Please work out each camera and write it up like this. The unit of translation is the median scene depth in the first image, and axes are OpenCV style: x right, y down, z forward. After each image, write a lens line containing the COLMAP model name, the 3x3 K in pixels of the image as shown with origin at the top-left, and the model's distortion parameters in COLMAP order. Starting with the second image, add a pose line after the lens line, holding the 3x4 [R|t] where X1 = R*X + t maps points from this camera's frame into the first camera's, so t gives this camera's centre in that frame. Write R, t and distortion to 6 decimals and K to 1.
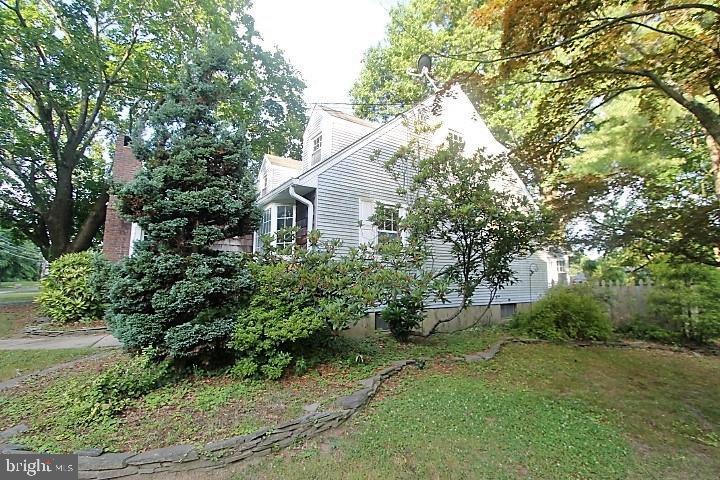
lens RADIAL K [[336.0, 0, 368.1], [0, 336.0, 233.8], [0, 0, 1]] dist [-0.023338, 0.004539]
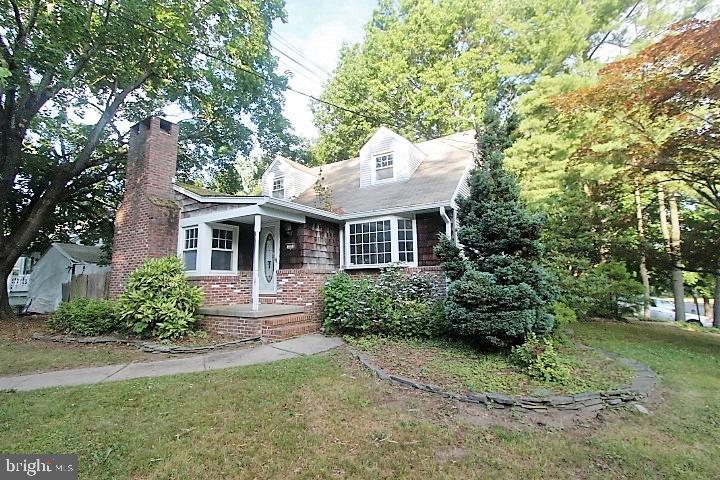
lens RADIAL K [[336.0, 0, 368.1], [0, 336.0, 233.8], [0, 0, 1]] dist [-0.023338, 0.004539]
pose [[0.909856, 0.040702, 0.412923, -0.832997], [-0.038574, 0.999165, -0.013492, -0.013544], [-0.413128, -0.003653, 0.910666, 0.002765]]
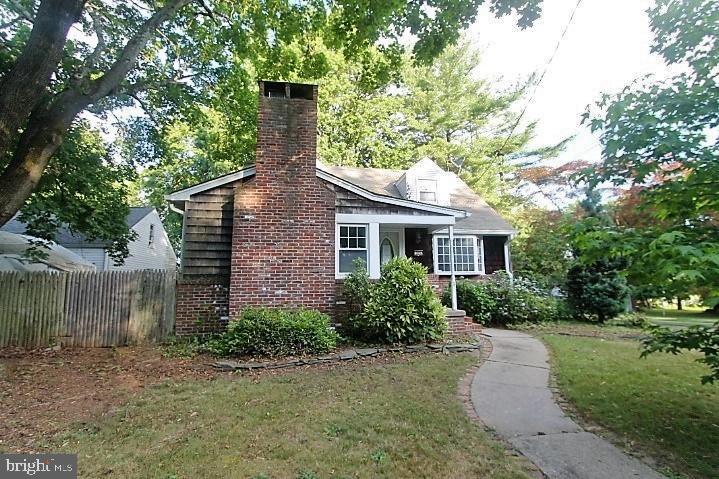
lens RADIAL K [[335.6, 0, 367.6], [0, 335.6, 233.3], [0, 0, 1]] dist [-0.023338, 0.004539]
pose [[0.403970, 0.131307, 0.905299, -1.844520], [-0.110258, 0.989419, -0.094308, 0.092024], [-0.908103, -0.061718, 0.414173, 0.823469]]
